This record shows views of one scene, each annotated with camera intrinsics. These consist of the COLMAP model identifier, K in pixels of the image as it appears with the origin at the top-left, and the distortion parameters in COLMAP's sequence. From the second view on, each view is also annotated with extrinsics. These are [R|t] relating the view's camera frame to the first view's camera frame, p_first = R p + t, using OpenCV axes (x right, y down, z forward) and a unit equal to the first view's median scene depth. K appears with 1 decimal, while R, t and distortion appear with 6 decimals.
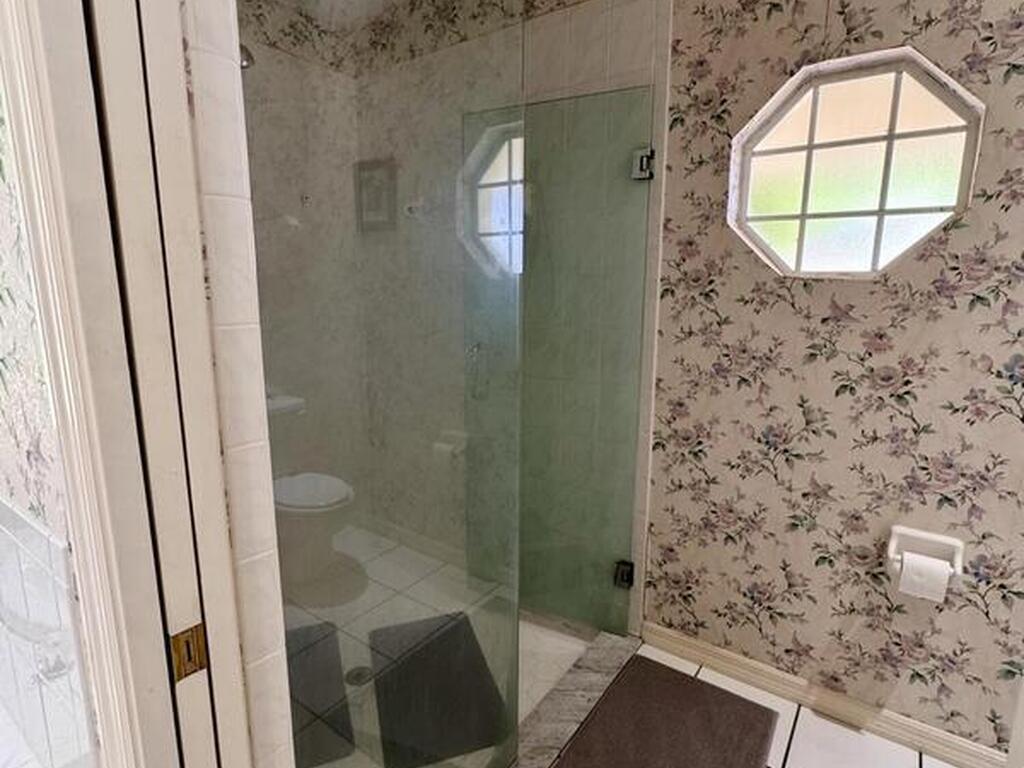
lens RADIAL K [[545.5, 0, 529.8], [0, 545.5, 387.6], [0, 0, 1]] dist [0.002278, -0.002194]
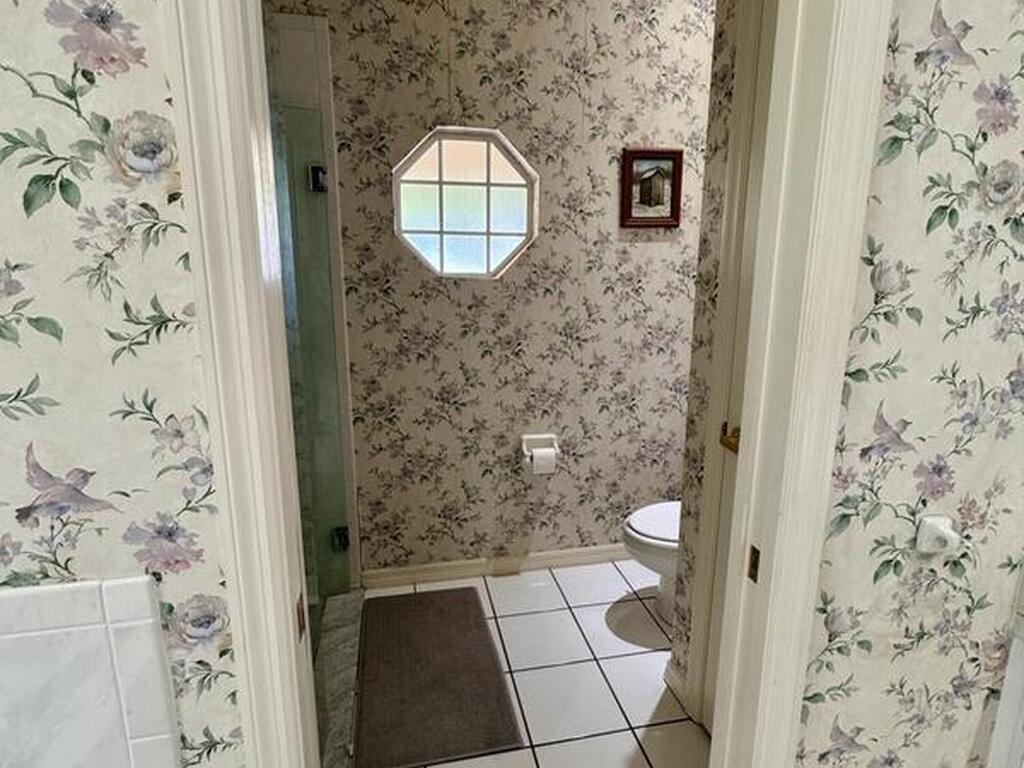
lens RADIAL K [[545.5, 0, 510.2], [0, 545.5, 391.9], [0, 0, 1]] dist [0.002278, -0.002194]
pose [[0.680922, -0.158241, 0.715056, -0.429693], [0.139315, 0.986537, 0.085655, -0.009904], [-0.718983, 0.041294, 0.693800, -0.066394]]
